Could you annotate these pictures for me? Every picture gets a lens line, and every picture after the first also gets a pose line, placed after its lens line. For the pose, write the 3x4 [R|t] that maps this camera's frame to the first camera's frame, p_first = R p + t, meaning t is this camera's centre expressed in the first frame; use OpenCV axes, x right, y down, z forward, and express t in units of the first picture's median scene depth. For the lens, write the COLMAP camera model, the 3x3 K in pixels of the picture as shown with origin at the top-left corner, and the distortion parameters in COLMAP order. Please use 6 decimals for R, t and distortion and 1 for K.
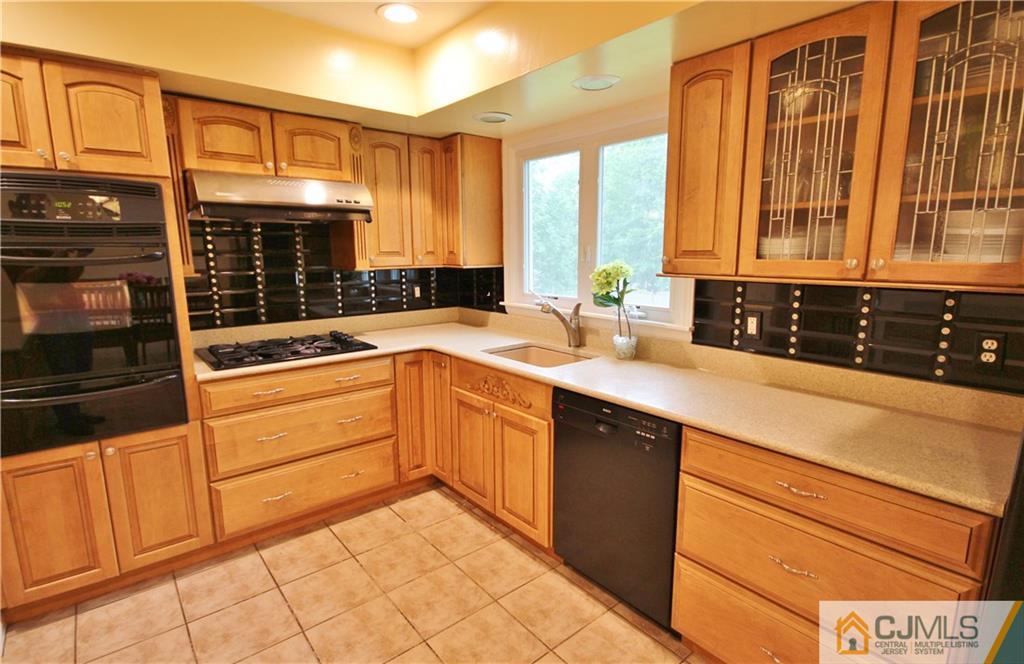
lens RADIAL K [[497.1, 0, 512.0], [0, 497.1, 332.0], [0, 0, 1]] dist [-0.000801, -0.000635]
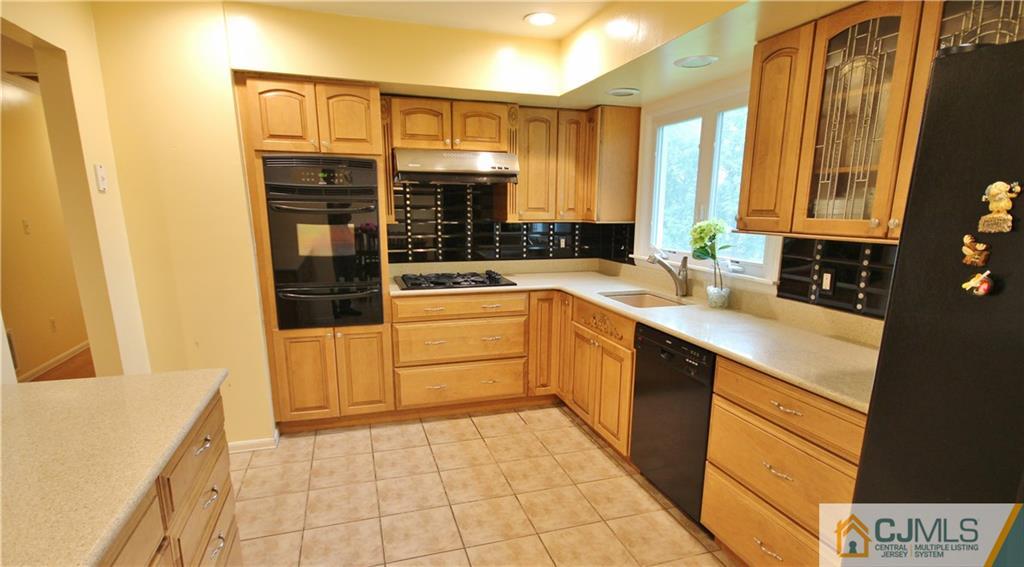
lens RADIAL K [[502.3, 0, 508.8], [0, 502.3, 311.8], [0, 0, 1]] dist [-0.000075, -0.000054]
pose [[0.925547, 0.088743, -0.368085, 0.219651], [-0.073593, 0.995769, 0.055024, 0.037279], [0.371411, -0.023839, 0.928163, -0.223308]]
